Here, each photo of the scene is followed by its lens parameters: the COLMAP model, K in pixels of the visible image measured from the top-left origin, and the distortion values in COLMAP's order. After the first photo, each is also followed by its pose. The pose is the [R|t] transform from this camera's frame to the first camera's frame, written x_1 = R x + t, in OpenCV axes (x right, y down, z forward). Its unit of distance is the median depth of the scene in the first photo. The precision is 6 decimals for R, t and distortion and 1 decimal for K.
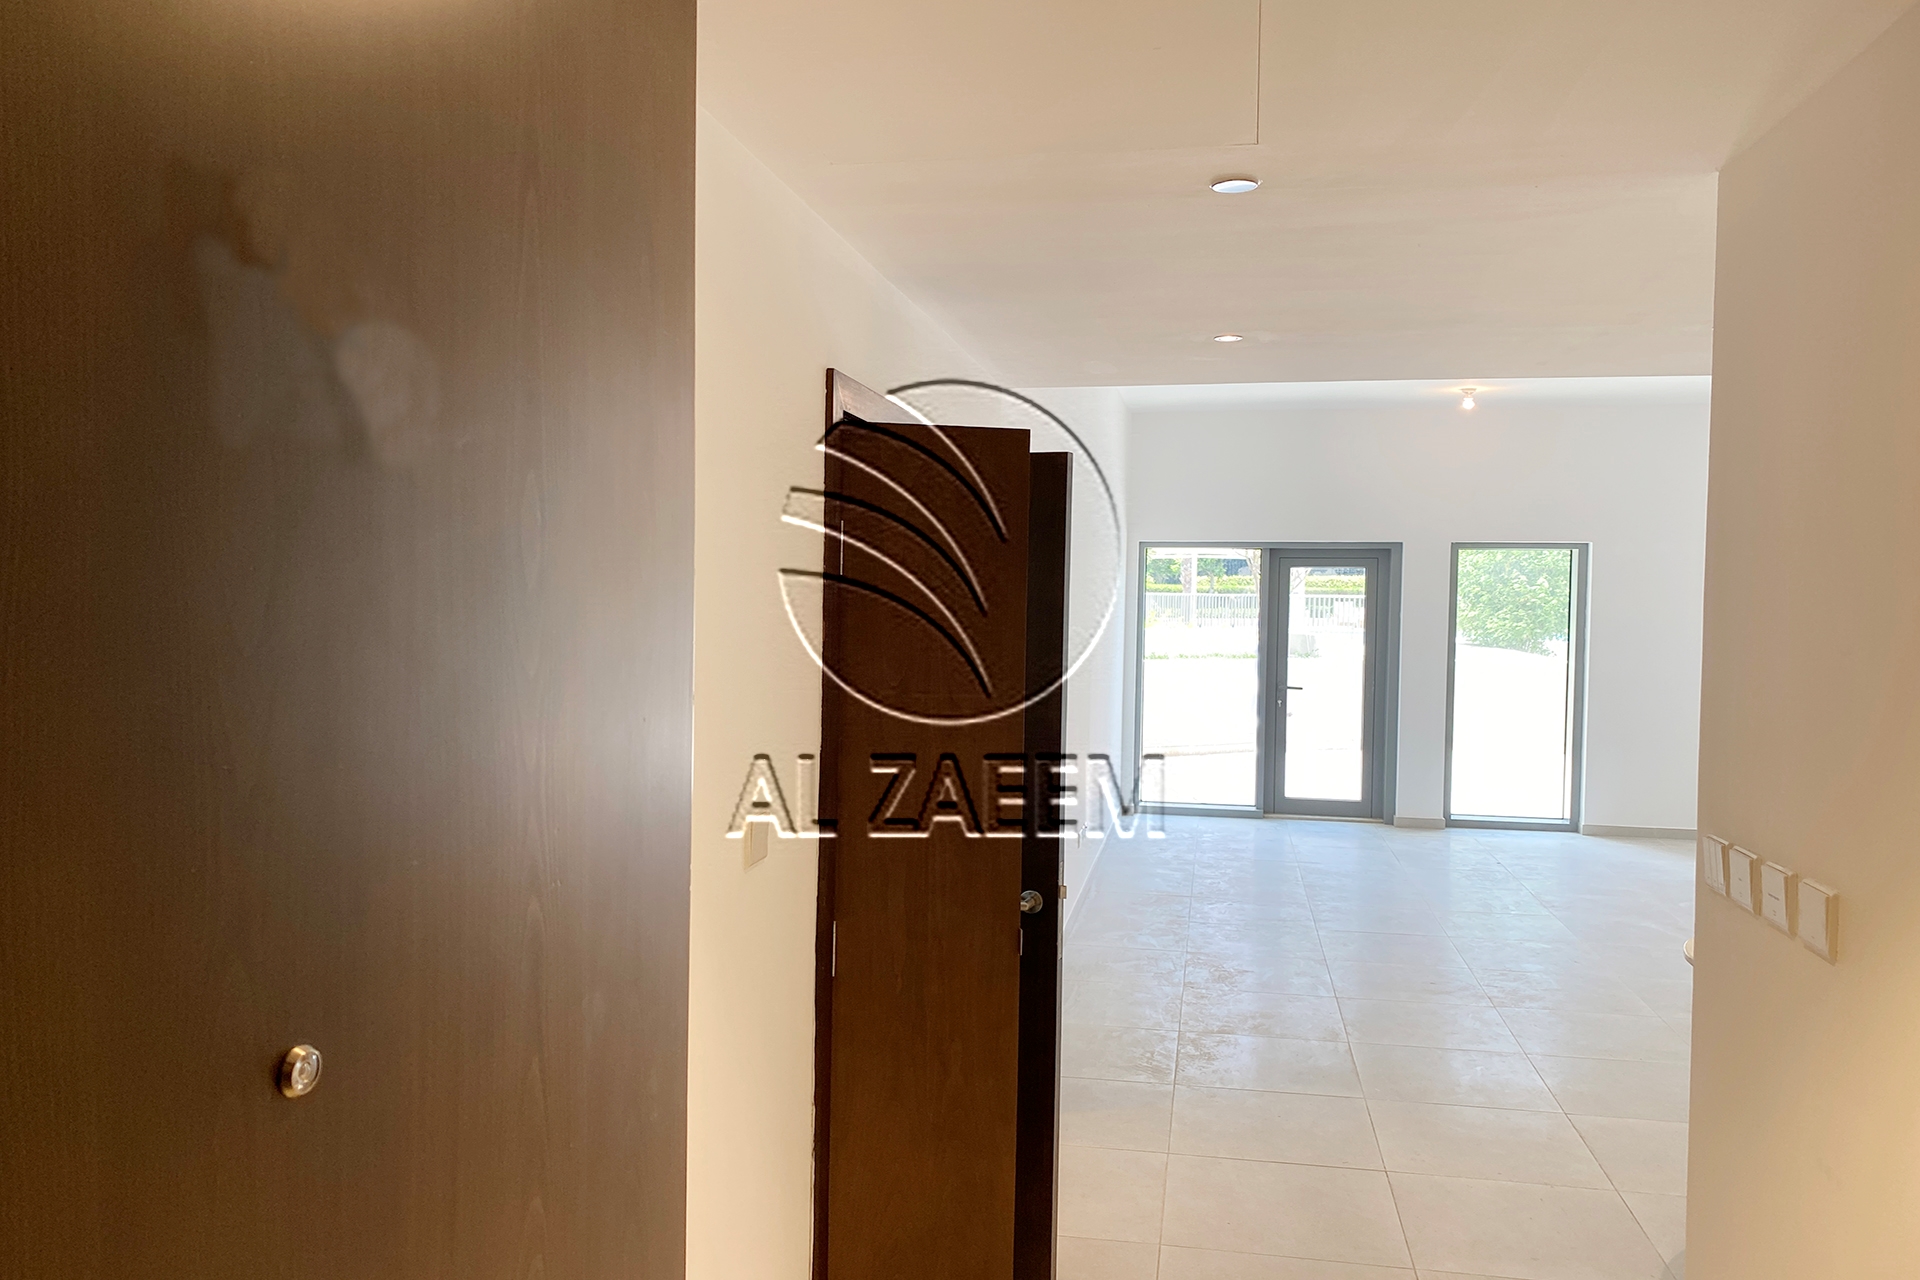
lens RADIAL K [[1422.1, 0, 957.6], [0, 1422.1, 637.0], [0, 0, 1]] dist [0.005357, -0.000011]
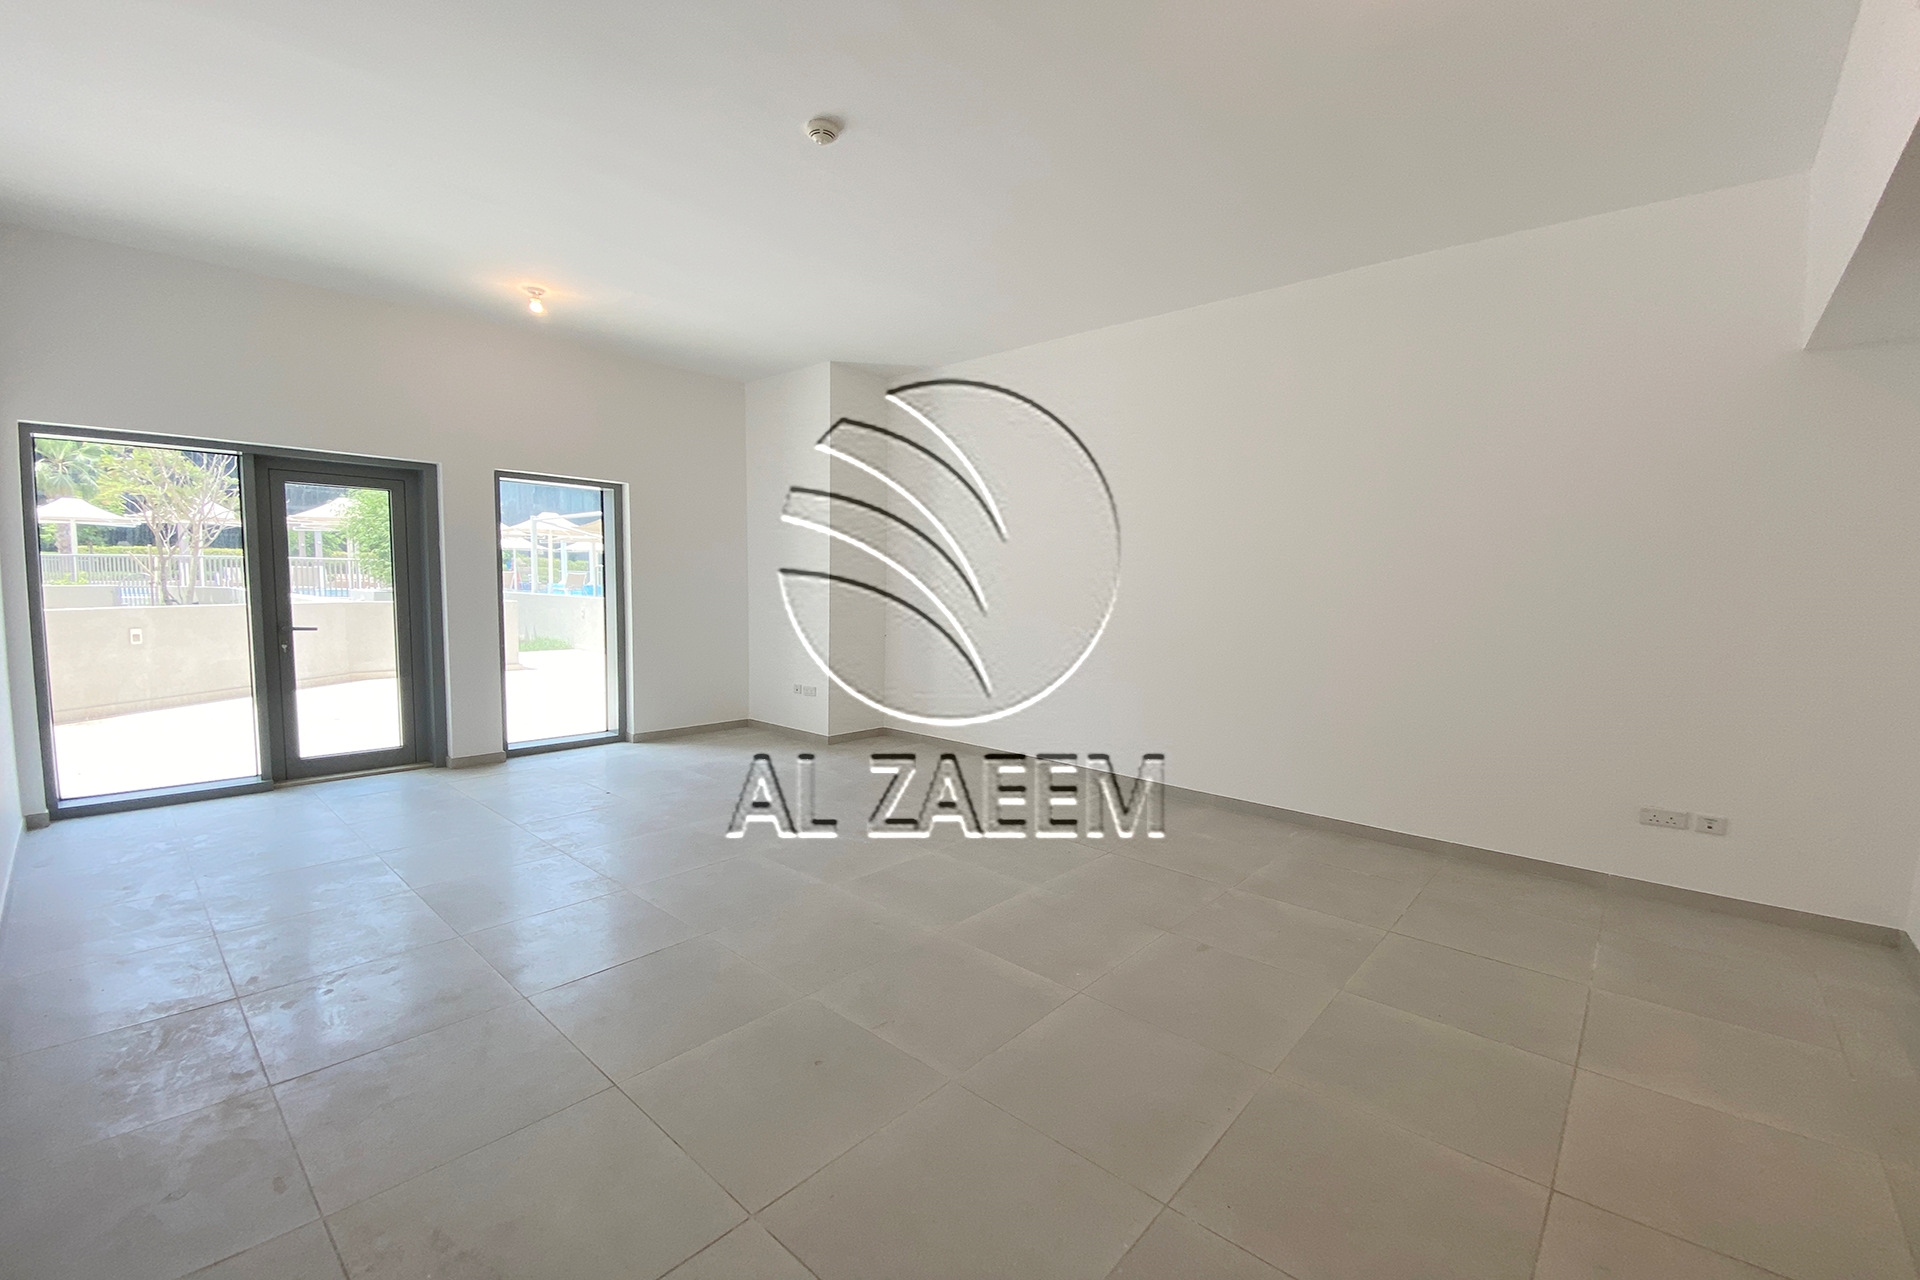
lens RADIAL K [[786.6, 0, 959.8], [0, 786.6, 651.5], [0, 0, 1]] dist [-0.018892, -0.000590]
pose [[0.516608, -0.078916, 0.852578, 0.046595], [0.020807, 0.996606, 0.079640, 0.021552], [-0.855969, -0.023404, 0.516497, 0.443270]]
